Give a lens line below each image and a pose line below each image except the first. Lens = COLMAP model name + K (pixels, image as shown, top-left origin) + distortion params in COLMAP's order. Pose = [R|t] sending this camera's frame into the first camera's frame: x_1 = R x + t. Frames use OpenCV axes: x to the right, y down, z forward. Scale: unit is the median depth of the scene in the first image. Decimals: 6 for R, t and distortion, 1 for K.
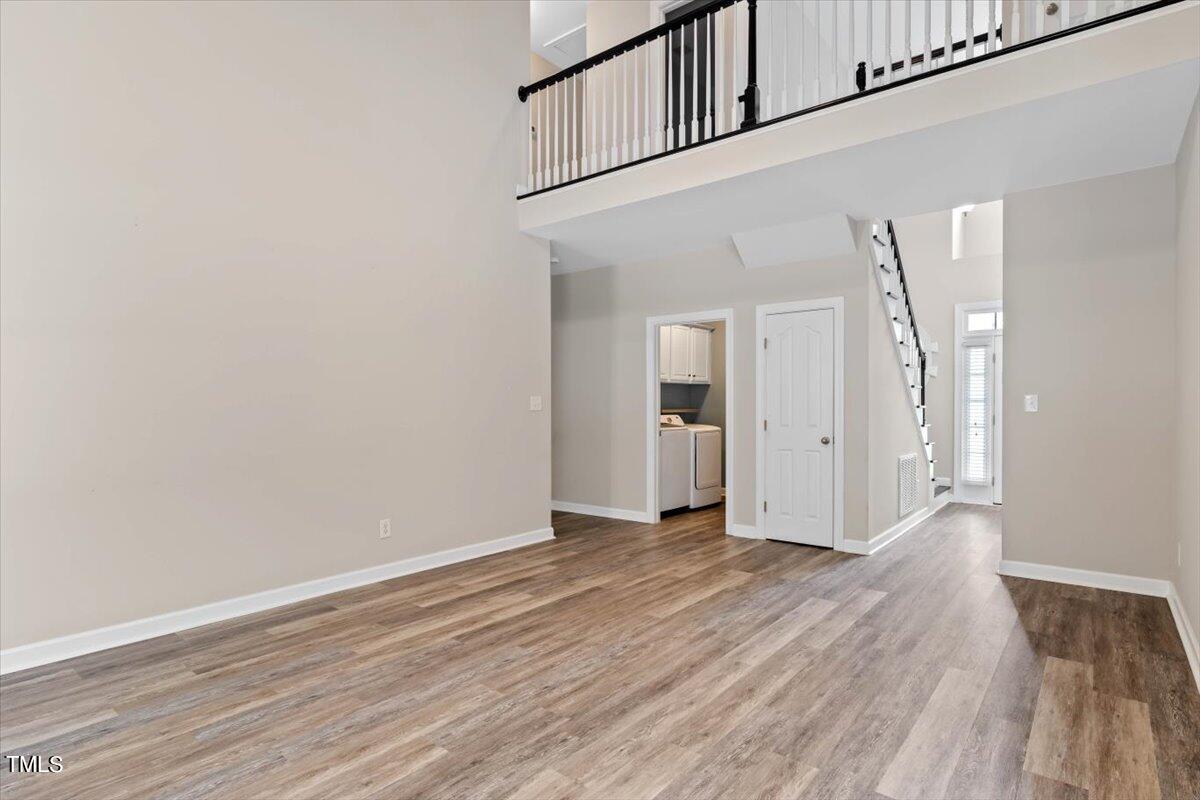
lens RADIAL K [[616.5, 0, 600.0], [0, 616.5, 400.0], [0, 0, 1]] dist [0.004332, 0.000514]
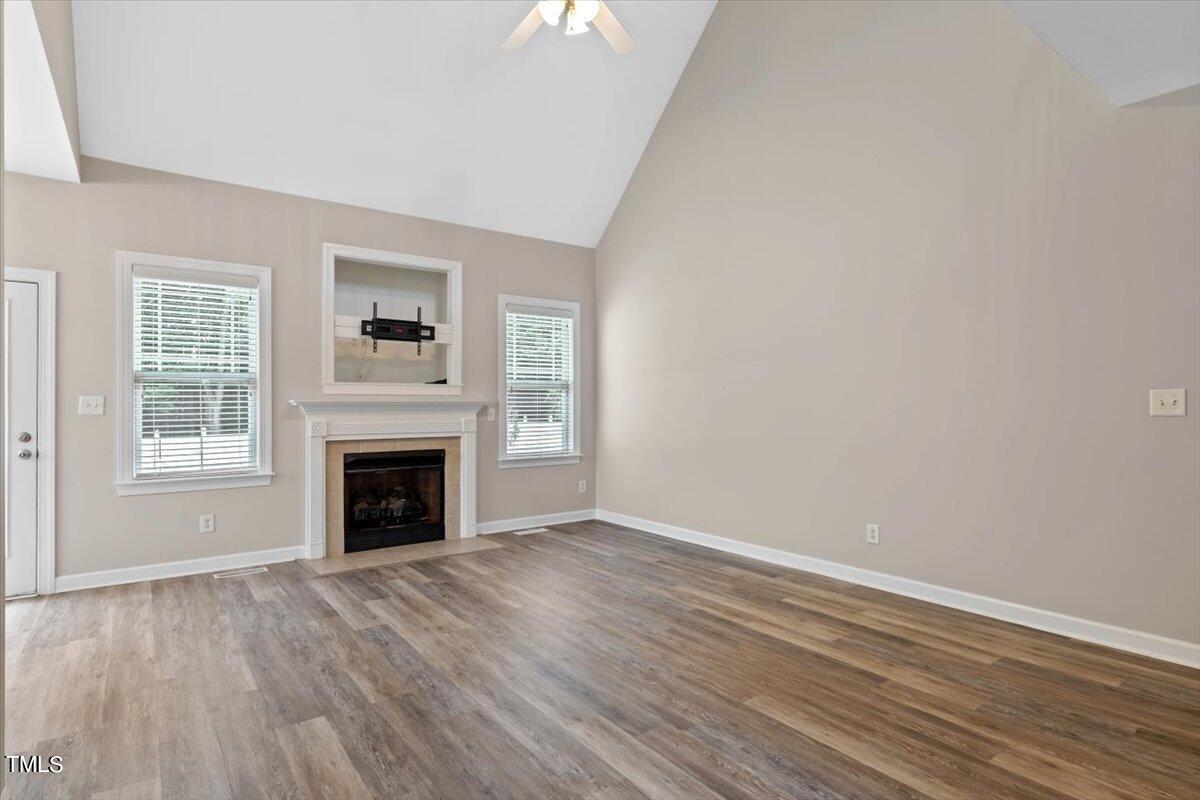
lens RADIAL K [[625.6, 0, 596.9], [0, 625.6, 402.2], [0, 0, 1]] dist [0.000195, -0.000074]
pose [[-0.257770, -0.005104, -0.966193, 0.906474], [0.009207, 0.999928, -0.007739, 0.014901], [0.966162, -0.010891, -0.257704, 1.111100]]
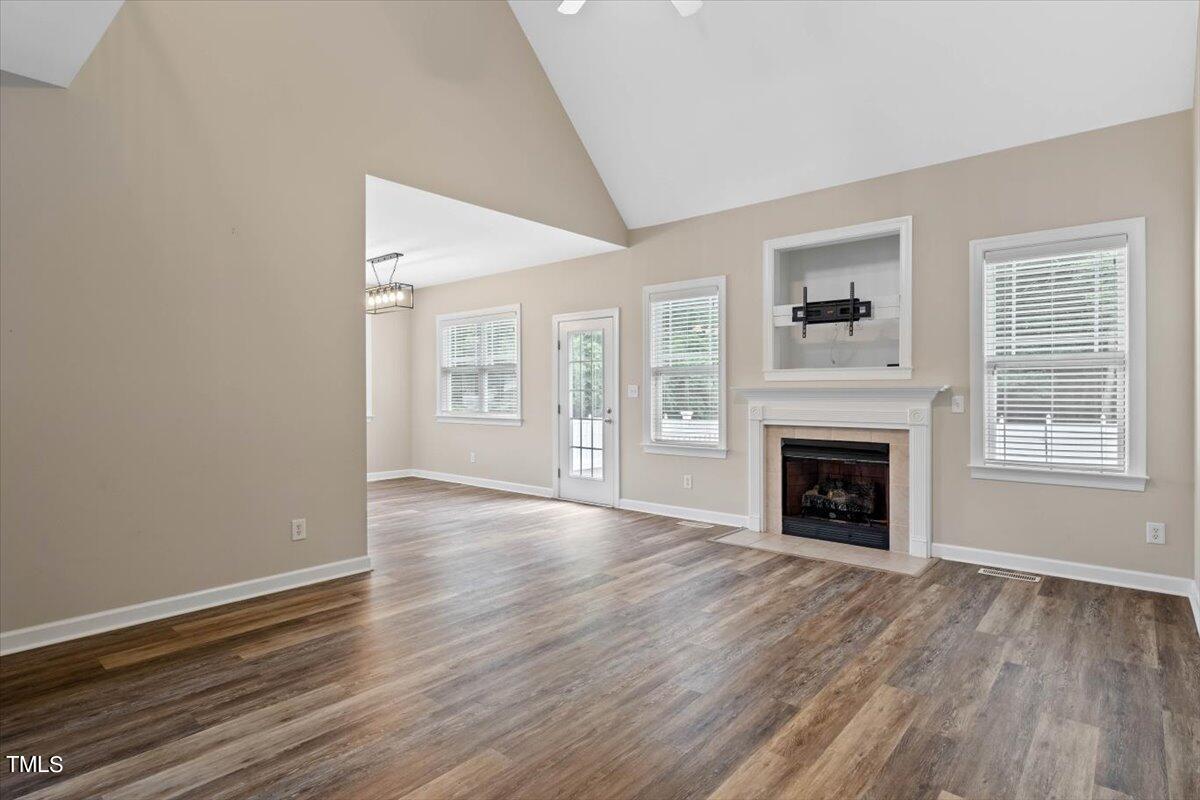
lens RADIAL K [[616.5, 0, 600.0], [0, 616.5, 400.0], [0, 0, 1]] dist [0.004332, 0.000514]
pose [[-0.999590, 0.001916, 0.028583, -0.023578], [0.002169, 0.999959, 0.008824, 0.011550], [-0.028565, 0.008882, -0.999552, 1.723923]]
